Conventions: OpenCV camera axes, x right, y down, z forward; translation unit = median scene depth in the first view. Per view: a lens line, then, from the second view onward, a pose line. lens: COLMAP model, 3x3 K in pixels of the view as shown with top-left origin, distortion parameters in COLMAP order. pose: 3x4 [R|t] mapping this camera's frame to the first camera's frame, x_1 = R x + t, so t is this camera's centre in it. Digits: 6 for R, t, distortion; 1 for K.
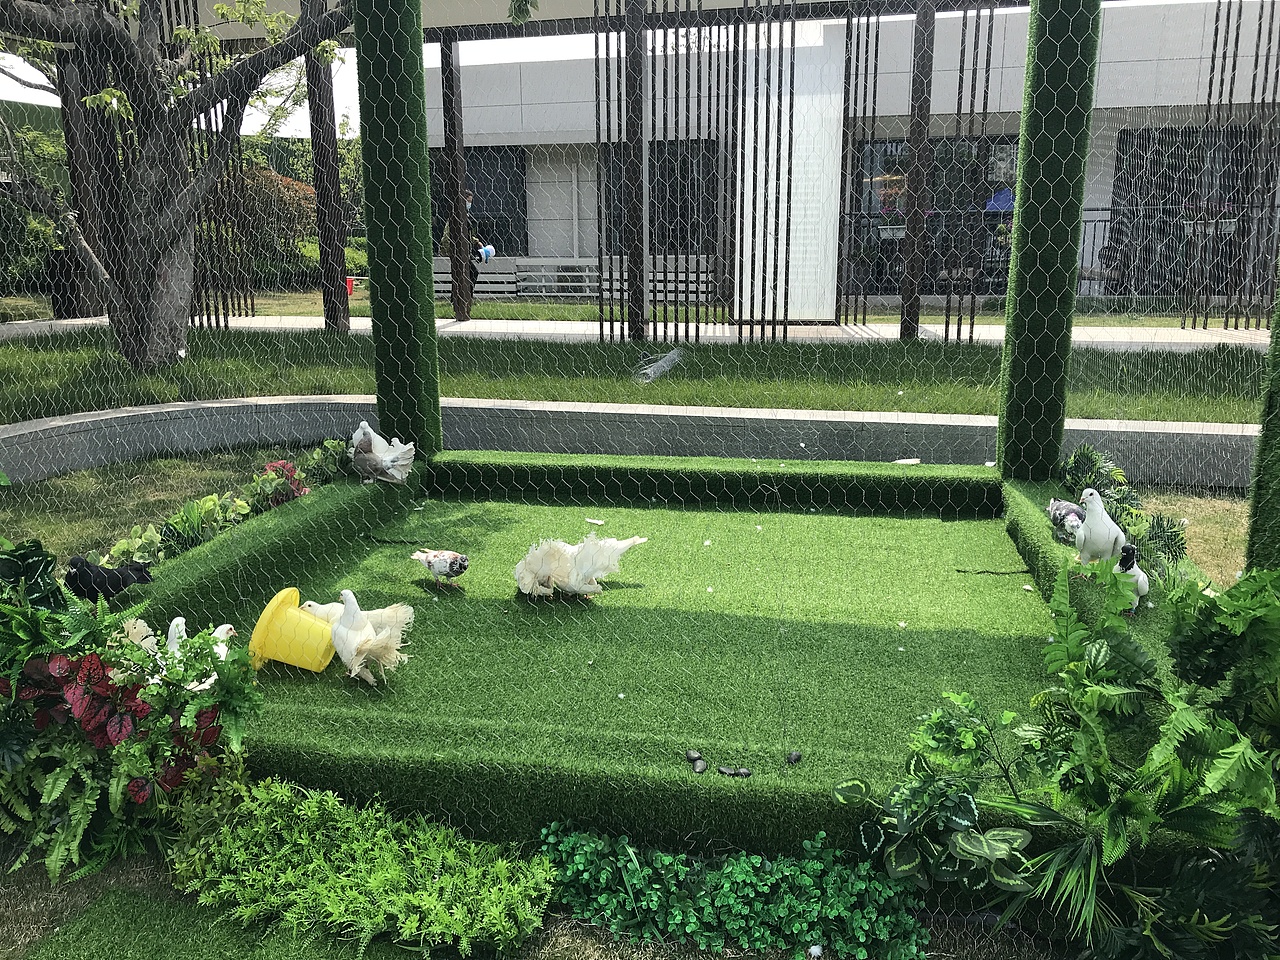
lens RADIAL K [[1043.0, 0, 649.2], [0, 1043.0, 469.4], [0, 0, 1]] dist [0.056499, -0.035437]
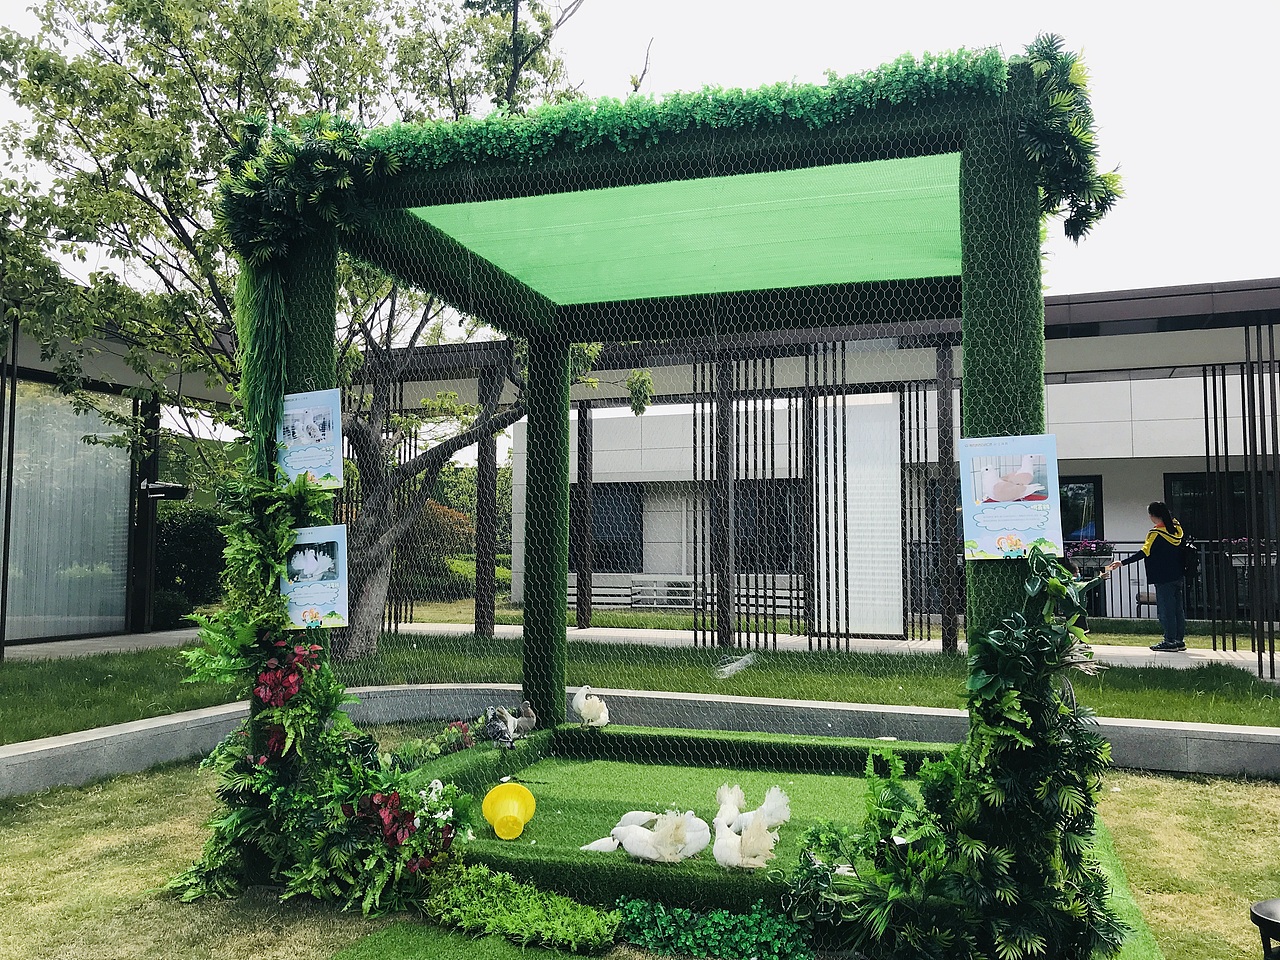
lens RADIAL K [[1043.0, 0, 636.0], [0, 1043.0, 470.7], [0, 0, 1]] dist [0.056499, -0.035437]
pose [[0.992201, 0.000715, -0.124648, 0.083668], [-0.036854, 0.956958, -0.287877, 0.075528], [0.119077, 0.290225, 0.949521, -0.503756]]
